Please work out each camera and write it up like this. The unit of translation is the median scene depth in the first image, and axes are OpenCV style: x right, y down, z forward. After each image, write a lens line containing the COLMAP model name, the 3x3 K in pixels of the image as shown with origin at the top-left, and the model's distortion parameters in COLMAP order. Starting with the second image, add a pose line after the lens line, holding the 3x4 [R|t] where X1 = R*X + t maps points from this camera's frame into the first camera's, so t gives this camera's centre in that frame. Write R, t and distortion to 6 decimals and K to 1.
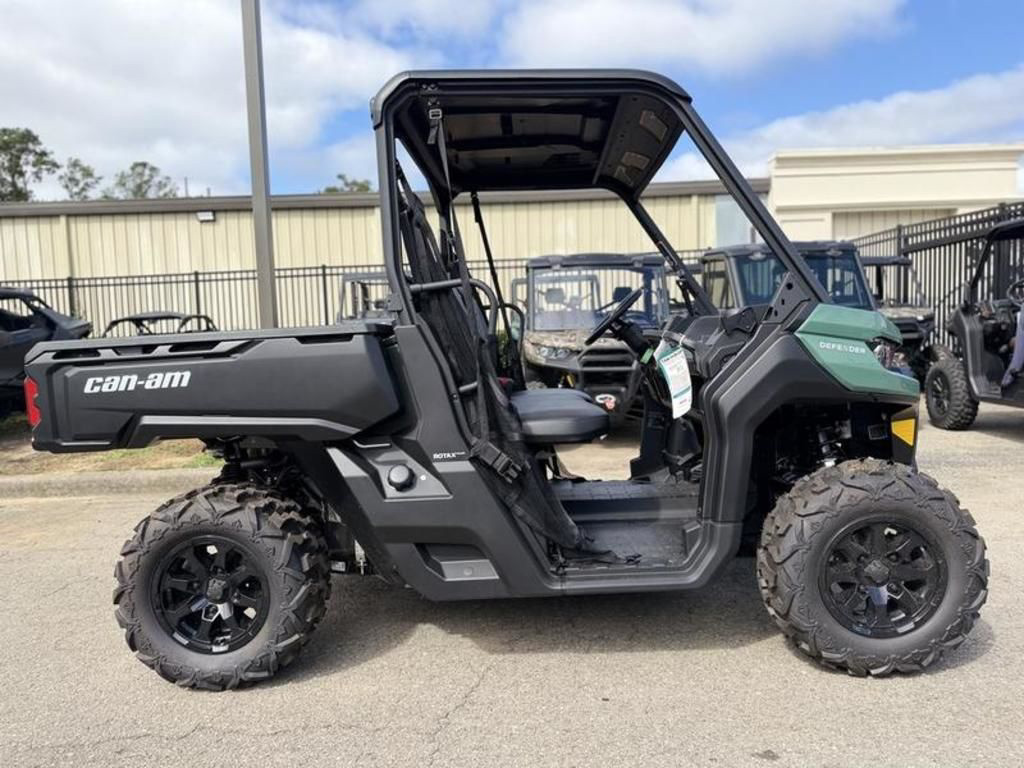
lens RADIAL K [[710.7, 0, 512.0], [0, 710.7, 384.0], [0, 0, 1]] dist [0.036367, -0.059108]
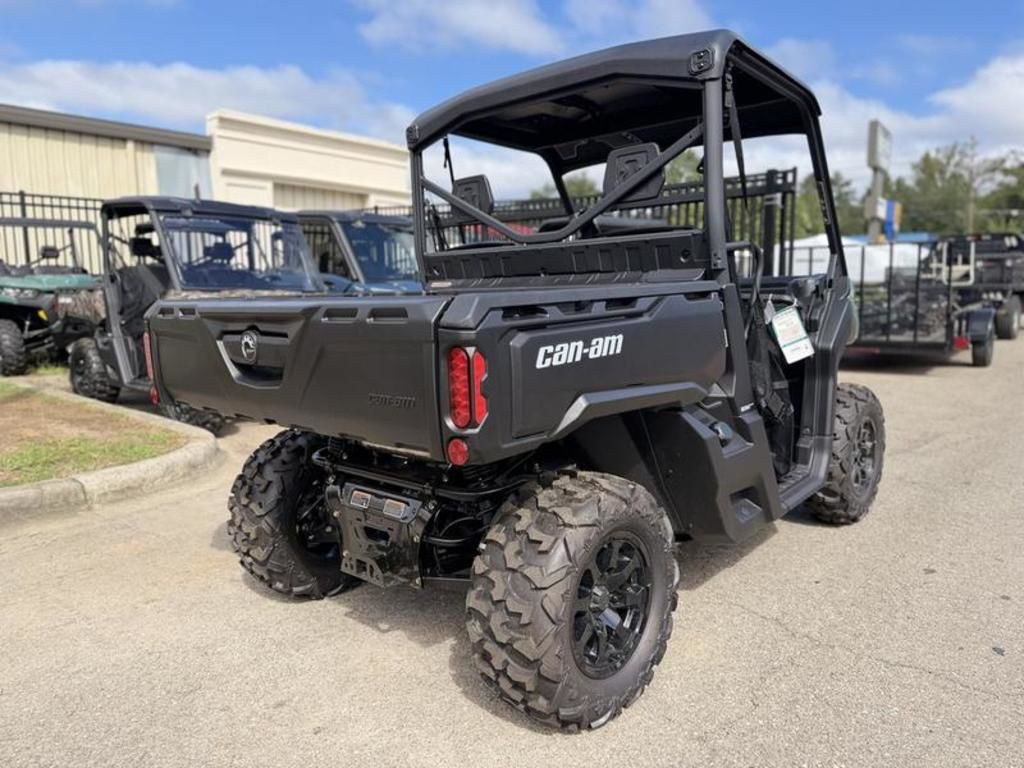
lens RADIAL K [[710.7, 0, 512.0], [0, 710.7, 384.0], [0, 0, 1]] dist [0.036367, -0.059108]
pose [[0.650563, -0.075270, 0.755713, -0.204191], [0.040585, 0.997100, 0.064375, -0.003290], [-0.758367, -0.011209, 0.651731, 0.101385]]
